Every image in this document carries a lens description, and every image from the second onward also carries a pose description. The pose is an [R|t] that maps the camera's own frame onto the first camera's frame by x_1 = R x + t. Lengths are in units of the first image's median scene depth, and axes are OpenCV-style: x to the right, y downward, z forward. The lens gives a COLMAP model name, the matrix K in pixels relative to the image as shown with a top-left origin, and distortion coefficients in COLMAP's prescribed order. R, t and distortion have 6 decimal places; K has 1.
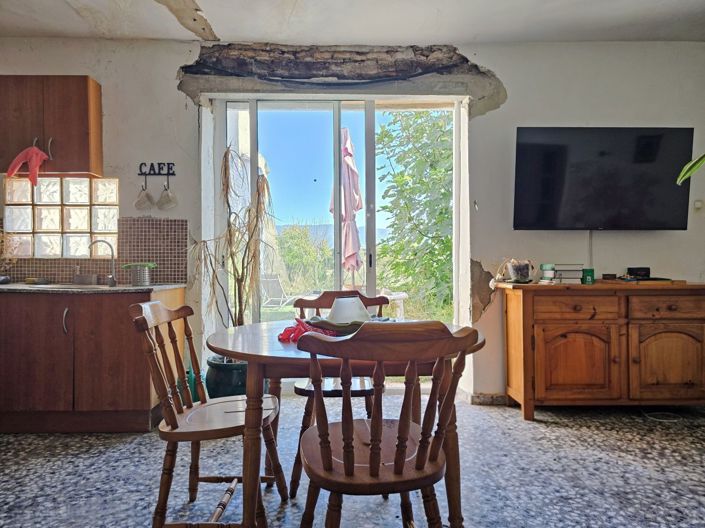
lens RADIAL K [[498.9, 0, 331.6], [0, 498.9, 261.0], [0, 0, 1]] dist [0.042036, -0.030018]
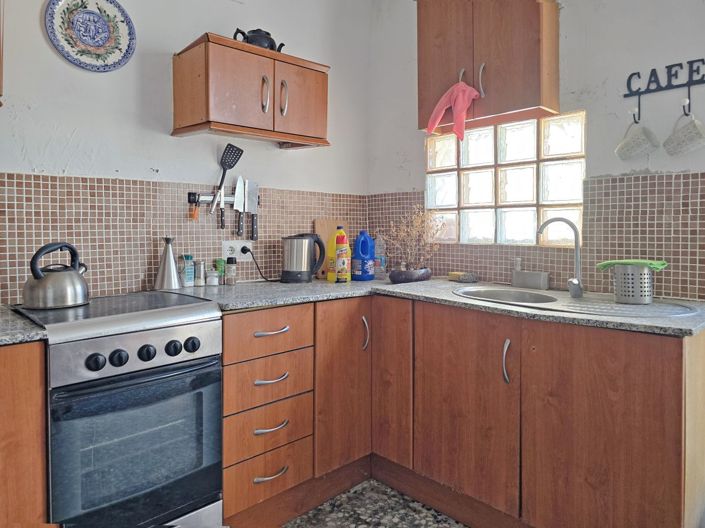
lens RADIAL K [[498.9, 0, 349.8], [0, 498.9, 260.1], [0, 0, 1]] dist [0.042036, -0.030018]
pose [[0.732752, 0.035351, -0.679577, -0.222602], [0.014024, 0.997653, 0.067019, -0.033367], [0.680351, -0.058639, 0.730537, 0.377183]]
